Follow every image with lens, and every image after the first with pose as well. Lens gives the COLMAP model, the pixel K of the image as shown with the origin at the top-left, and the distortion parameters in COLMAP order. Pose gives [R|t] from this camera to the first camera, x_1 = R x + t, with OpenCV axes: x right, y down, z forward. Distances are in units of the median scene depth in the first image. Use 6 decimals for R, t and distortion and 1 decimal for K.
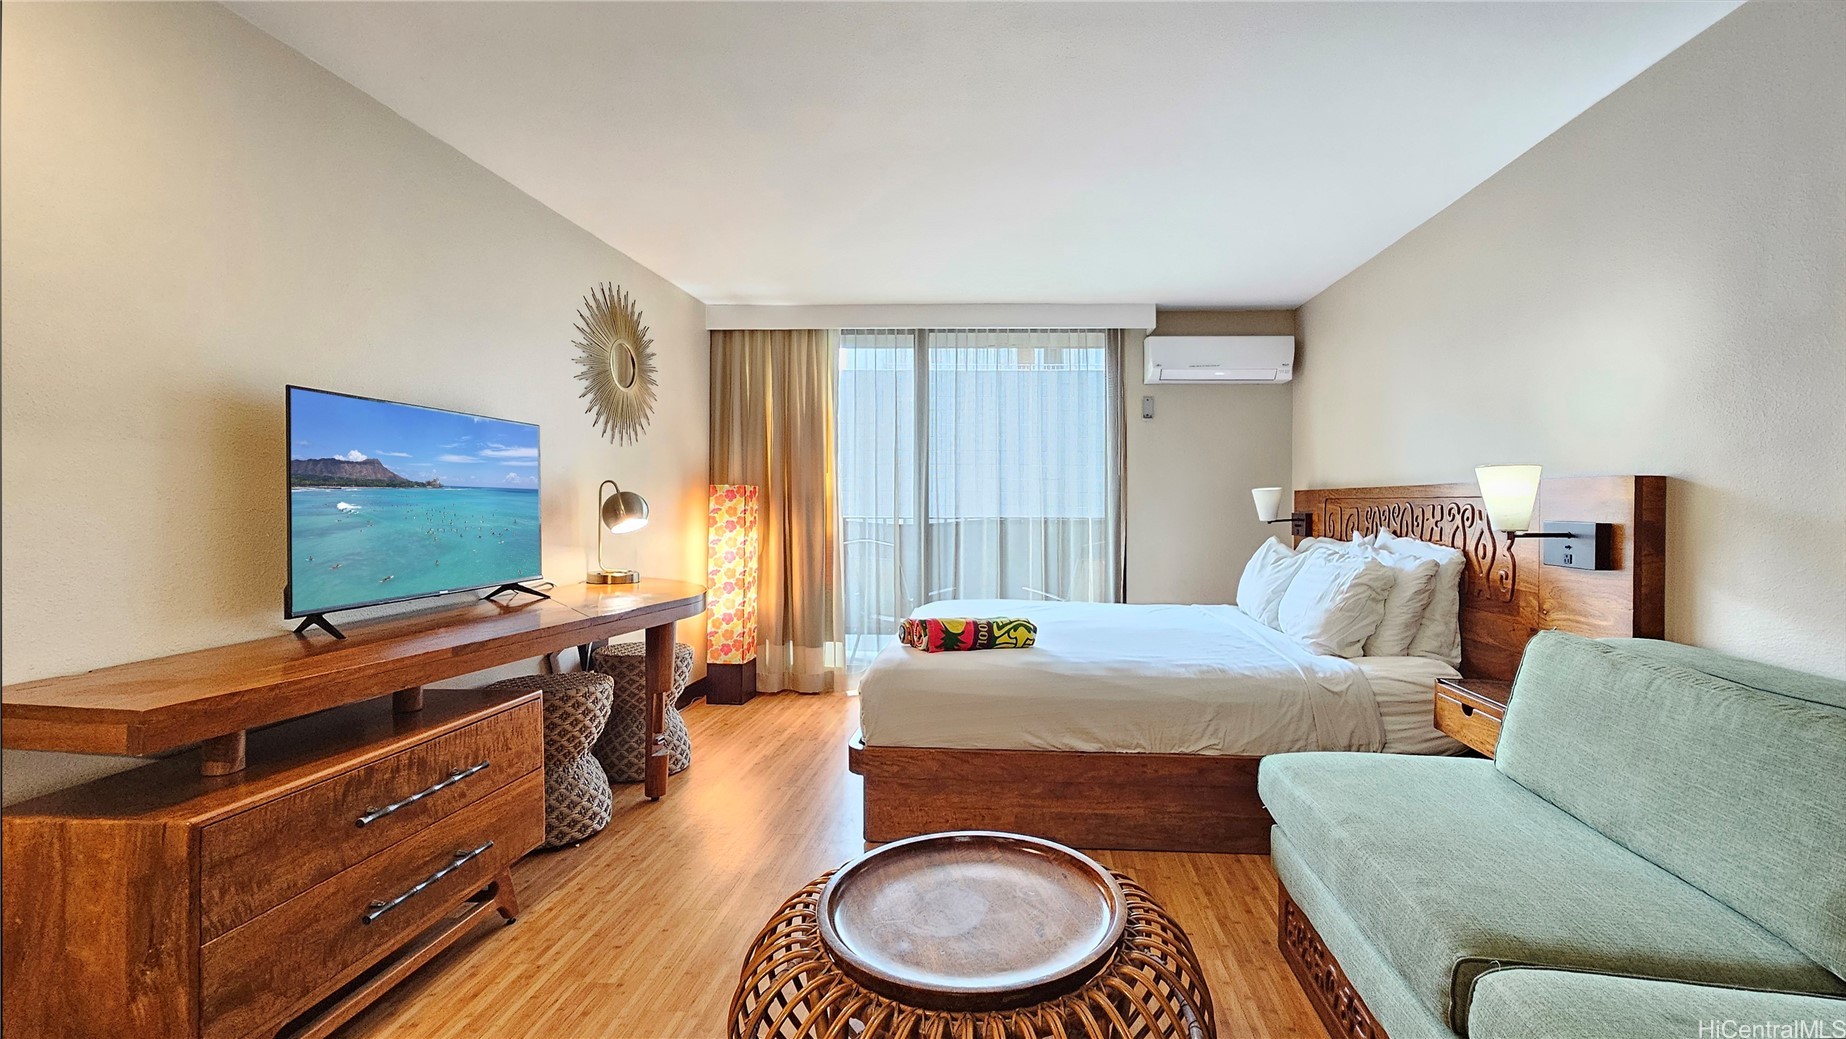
lens RADIAL K [[759.6, 0, 931.5], [0, 759.6, 493.0], [0, 0, 1]] dist [-0.000644, -0.000051]
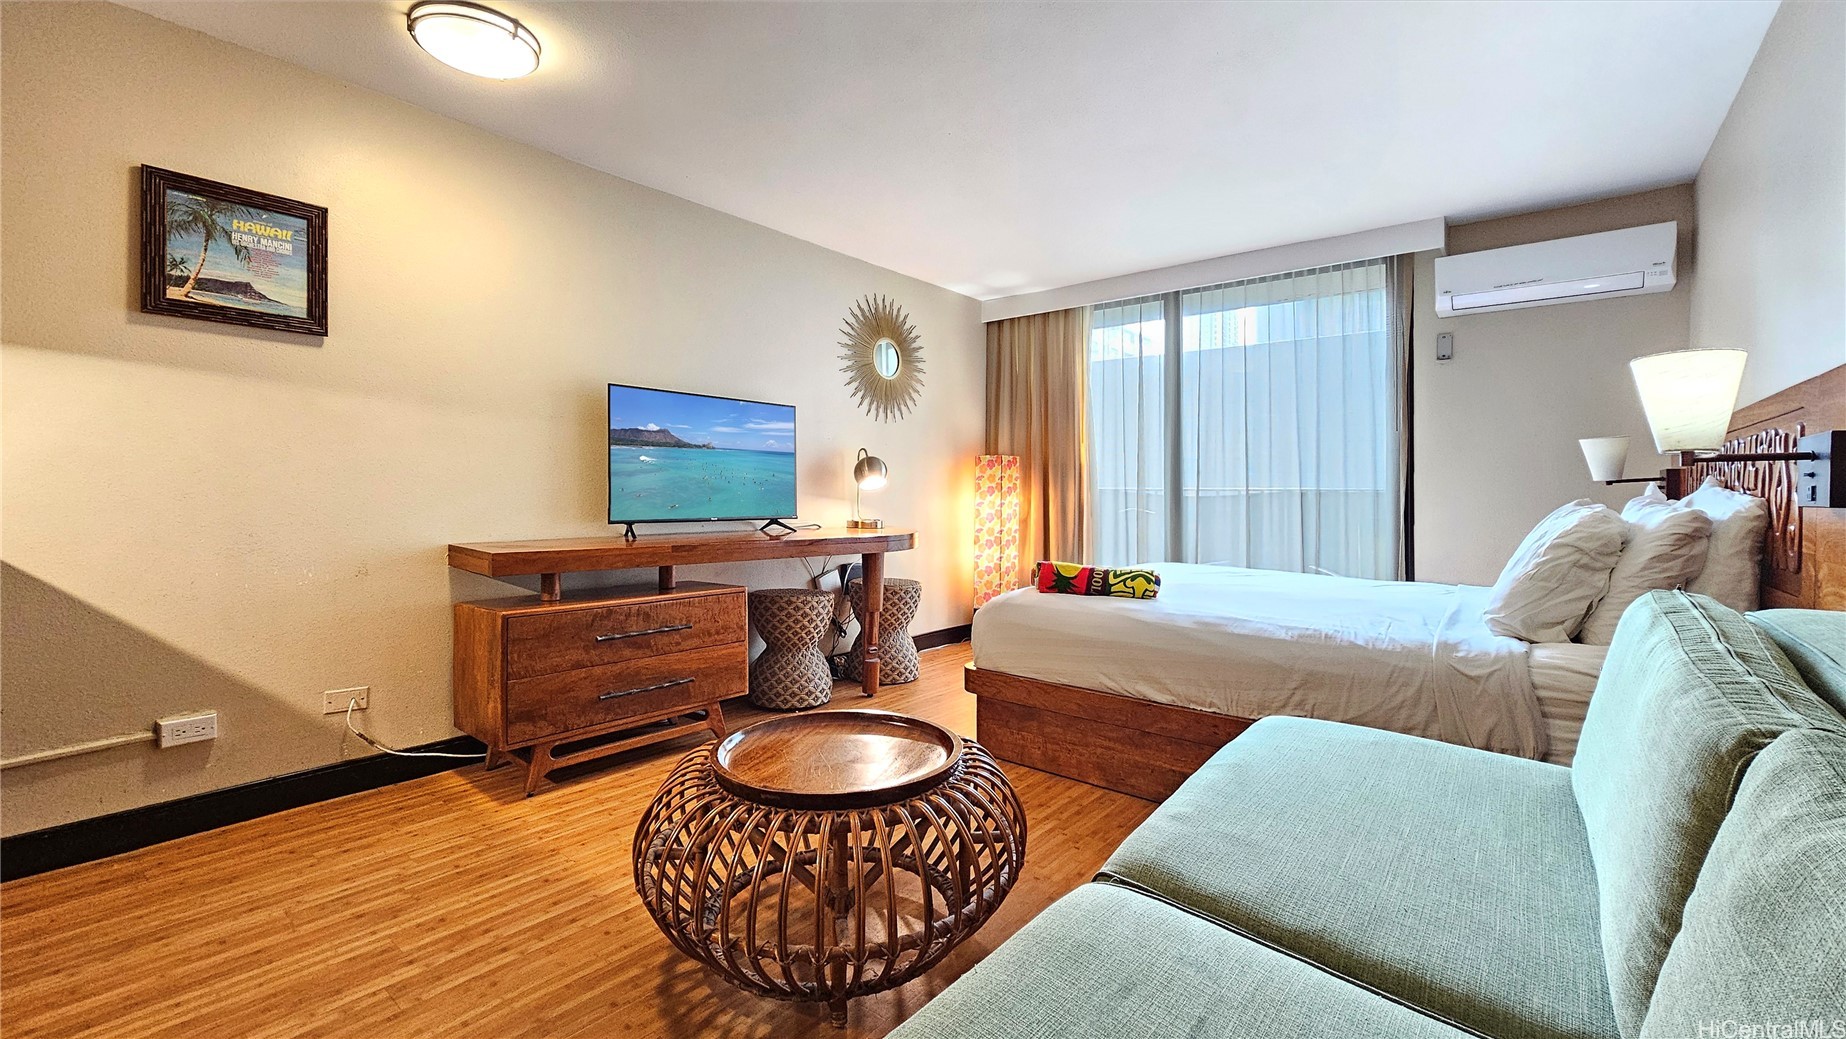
lens RADIAL K [[709.5, 0, 885.4], [0, 709.5, 484.7], [0, 0, 1]] dist [-0.001421, -0.000174]
pose [[0.817631, 0.000572, -0.575742, 0.375646], [0.001766, 0.999992, 0.003501, 0.051475], [0.575739, -0.003879, 0.817624, 0.053124]]
